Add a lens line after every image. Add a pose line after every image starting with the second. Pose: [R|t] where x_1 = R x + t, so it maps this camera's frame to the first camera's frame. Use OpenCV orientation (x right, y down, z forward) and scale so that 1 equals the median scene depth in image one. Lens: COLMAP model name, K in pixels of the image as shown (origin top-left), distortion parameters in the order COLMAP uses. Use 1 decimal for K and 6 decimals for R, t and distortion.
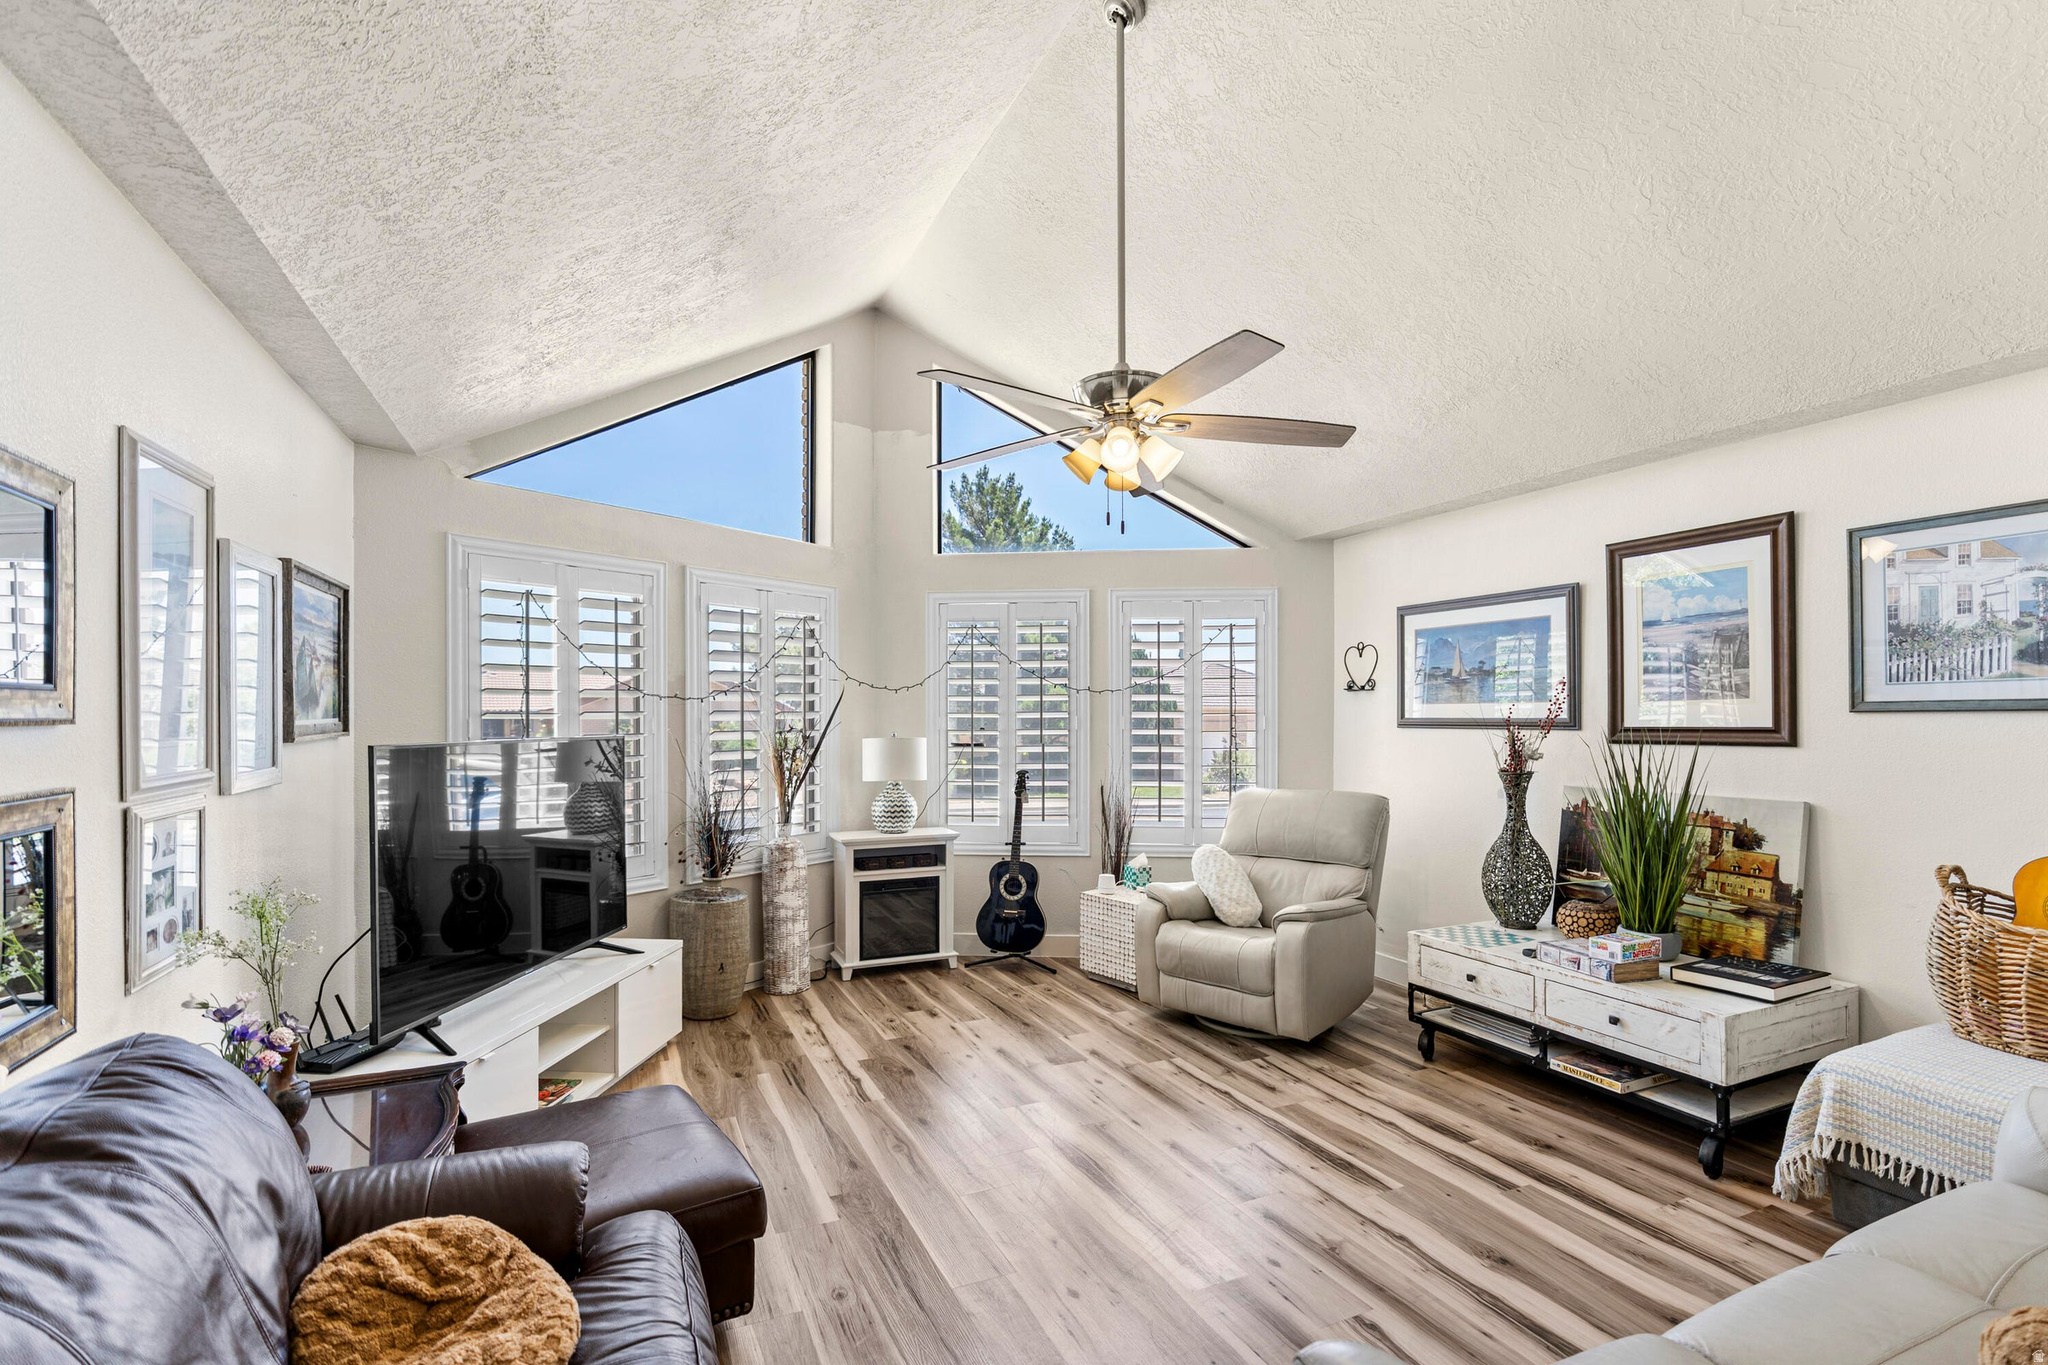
lens RADIAL K [[941.4, 0, 1026.0], [0, 941.4, 702.1], [0, 0, 1]] dist [-0.006082, -0.000958]
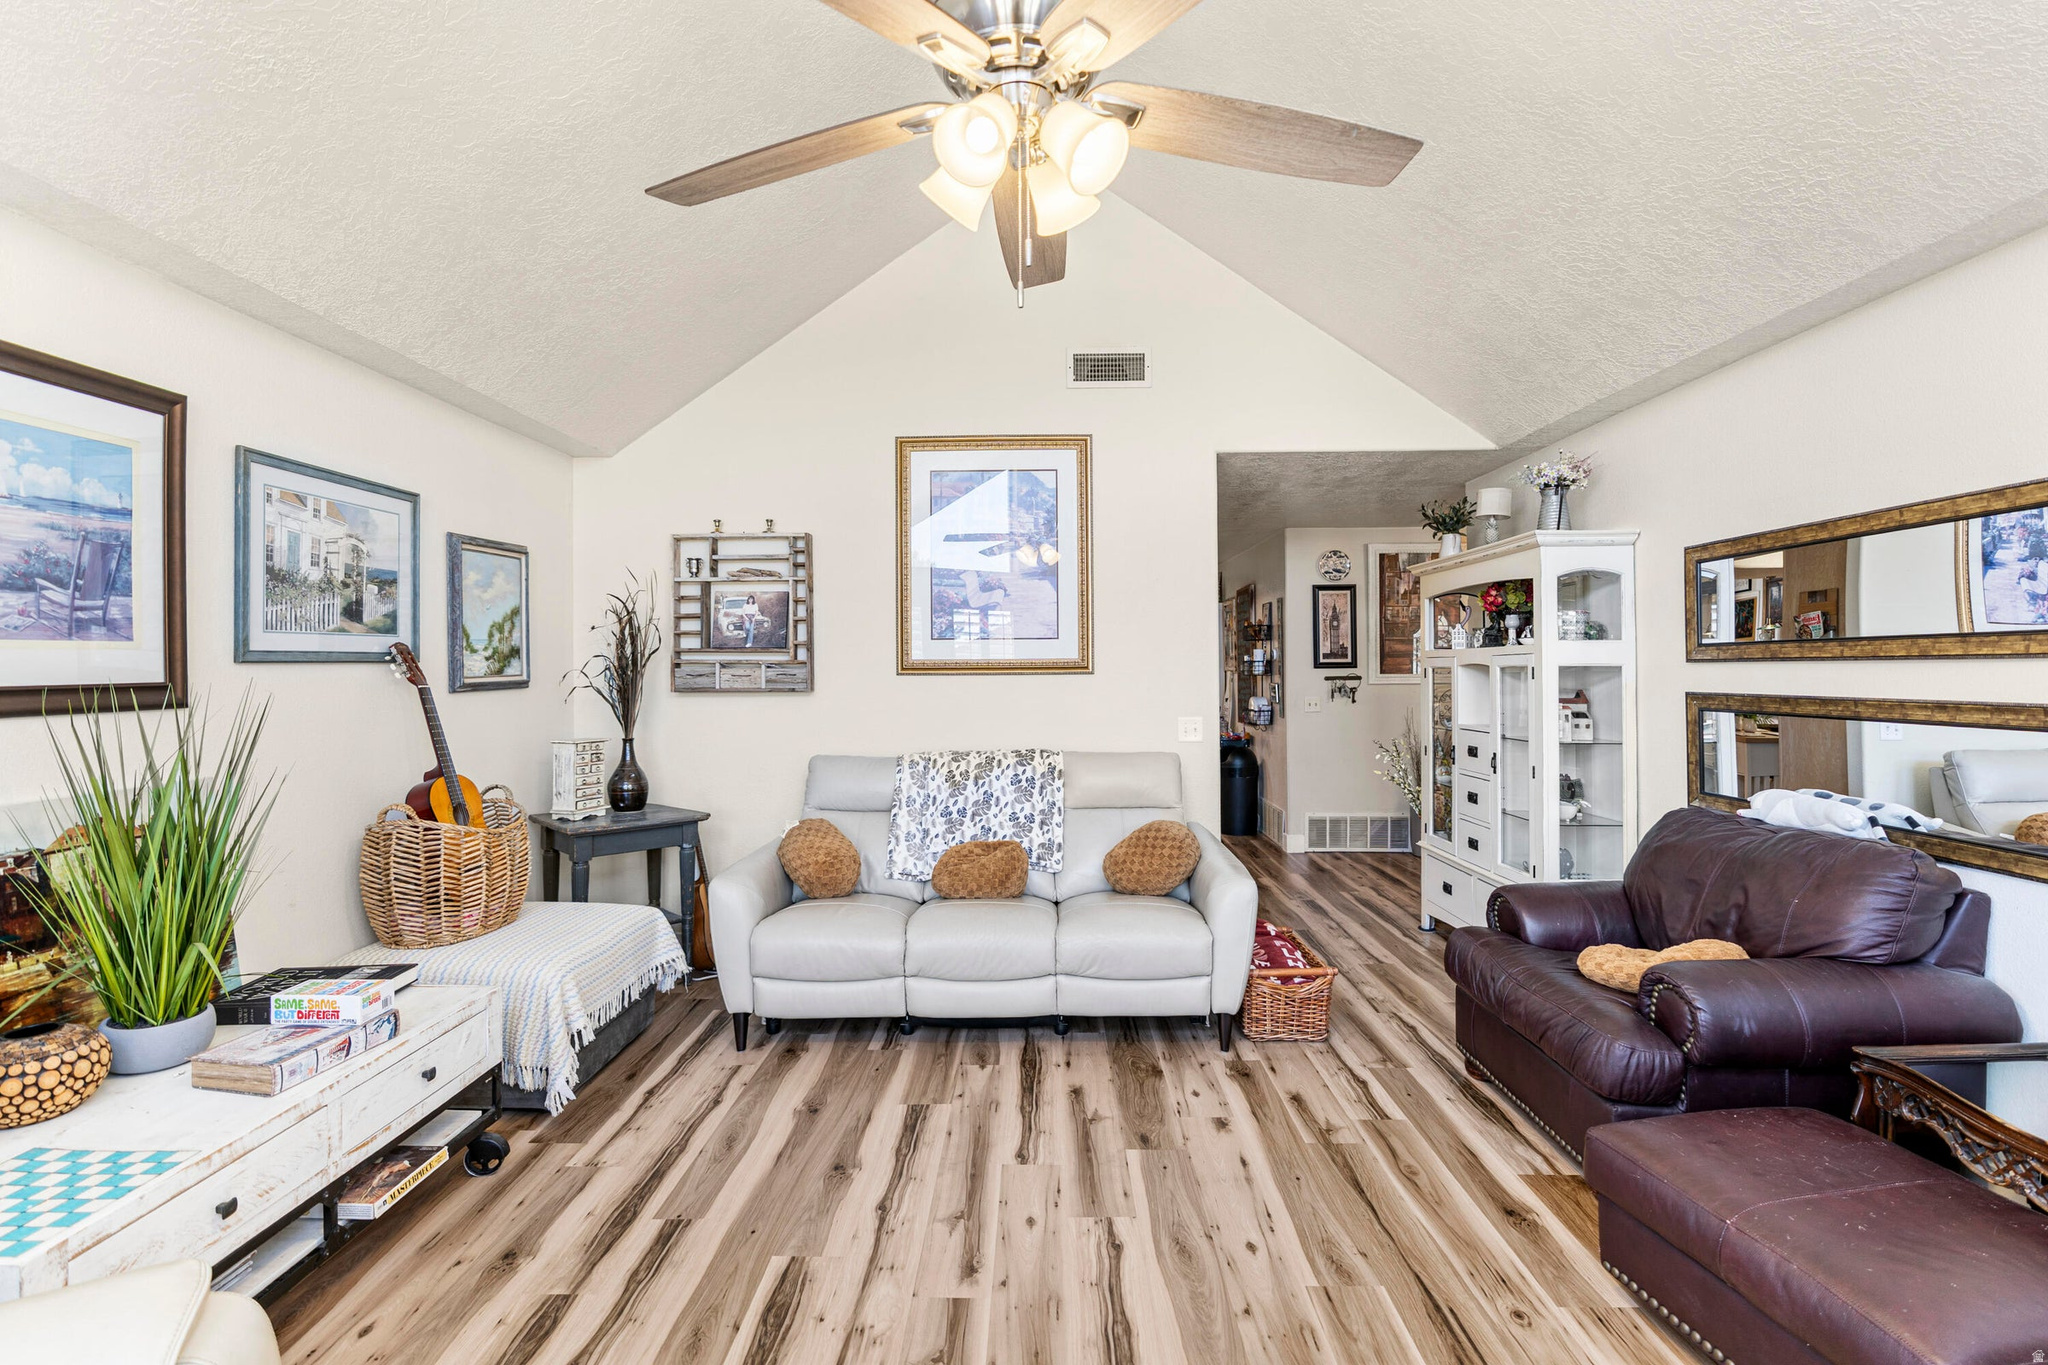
lens RADIAL K [[941.4, 0, 1019.8], [0, 941.4, 667.2], [0, 0, 1]] dist [-0.006082, -0.000958]
pose [[-0.901115, 0.005976, 0.433538, -0.119480], [-0.000396, 0.999893, -0.014607, 0.027468], [-0.433579, -0.013335, -0.901017, 1.487577]]
